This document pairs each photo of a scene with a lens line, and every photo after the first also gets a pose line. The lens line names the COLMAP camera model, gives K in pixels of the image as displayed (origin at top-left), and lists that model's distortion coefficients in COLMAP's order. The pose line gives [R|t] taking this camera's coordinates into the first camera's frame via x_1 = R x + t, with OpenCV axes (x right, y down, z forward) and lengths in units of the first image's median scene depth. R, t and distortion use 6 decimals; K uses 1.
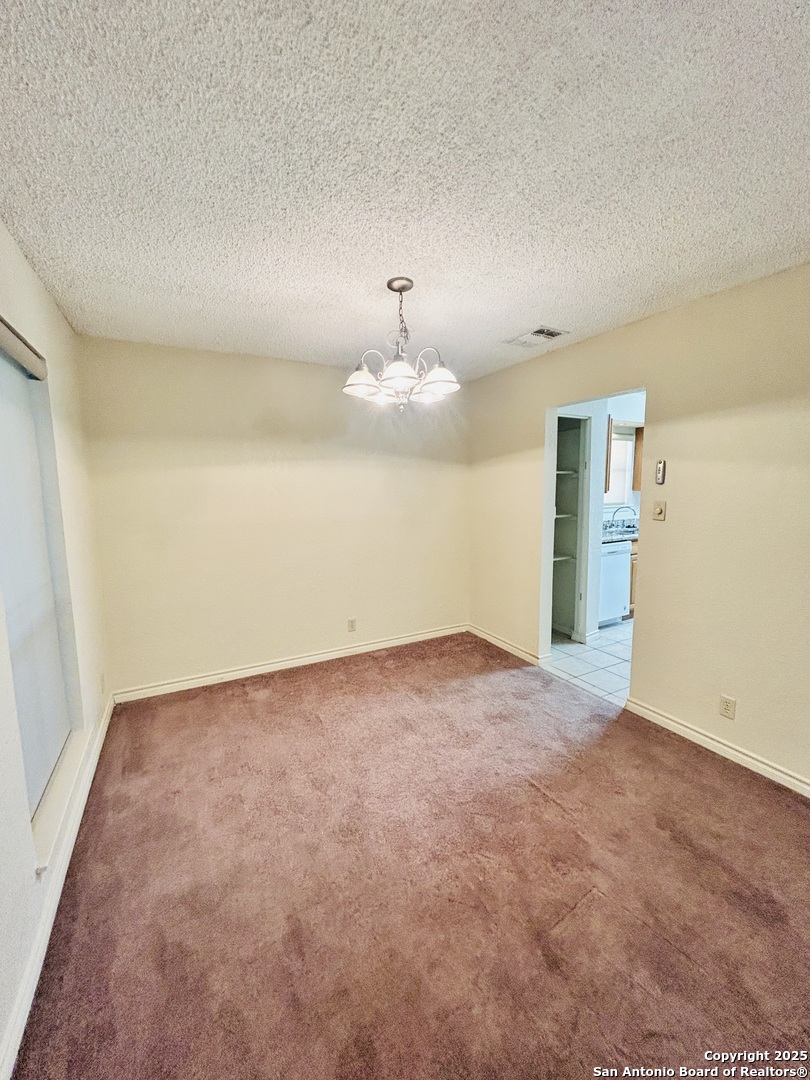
lens RADIAL K [[433.8, 0, 406.8], [0, 433.8, 537.8], [0, 0, 1]] dist [-0.001054, 0.000273]
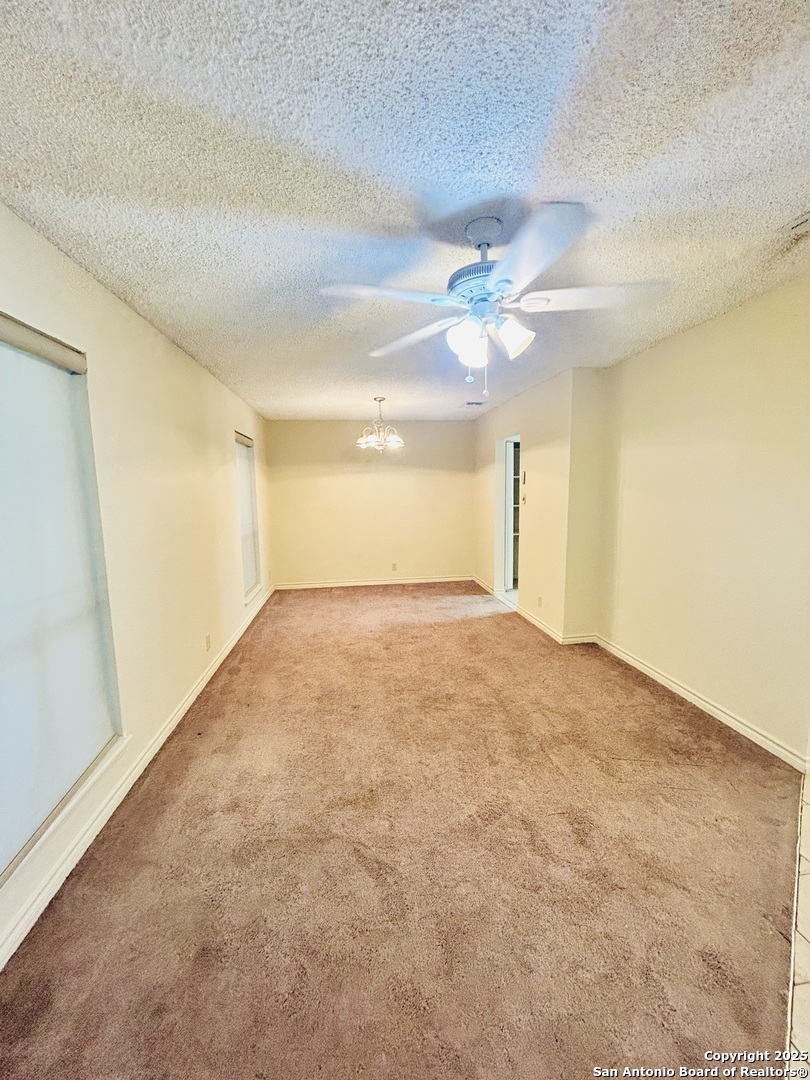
lens RADIAL K [[433.8, 0, 403.1], [0, 433.8, 536.3], [0, 0, 1]] dist [-0.001054, 0.000273]
pose [[0.933676, 0.032463, -0.356644, 0.898776], [-0.035511, 0.999367, -0.001999, 0.142489], [0.356354, 0.014531, 0.934238, -1.046130]]
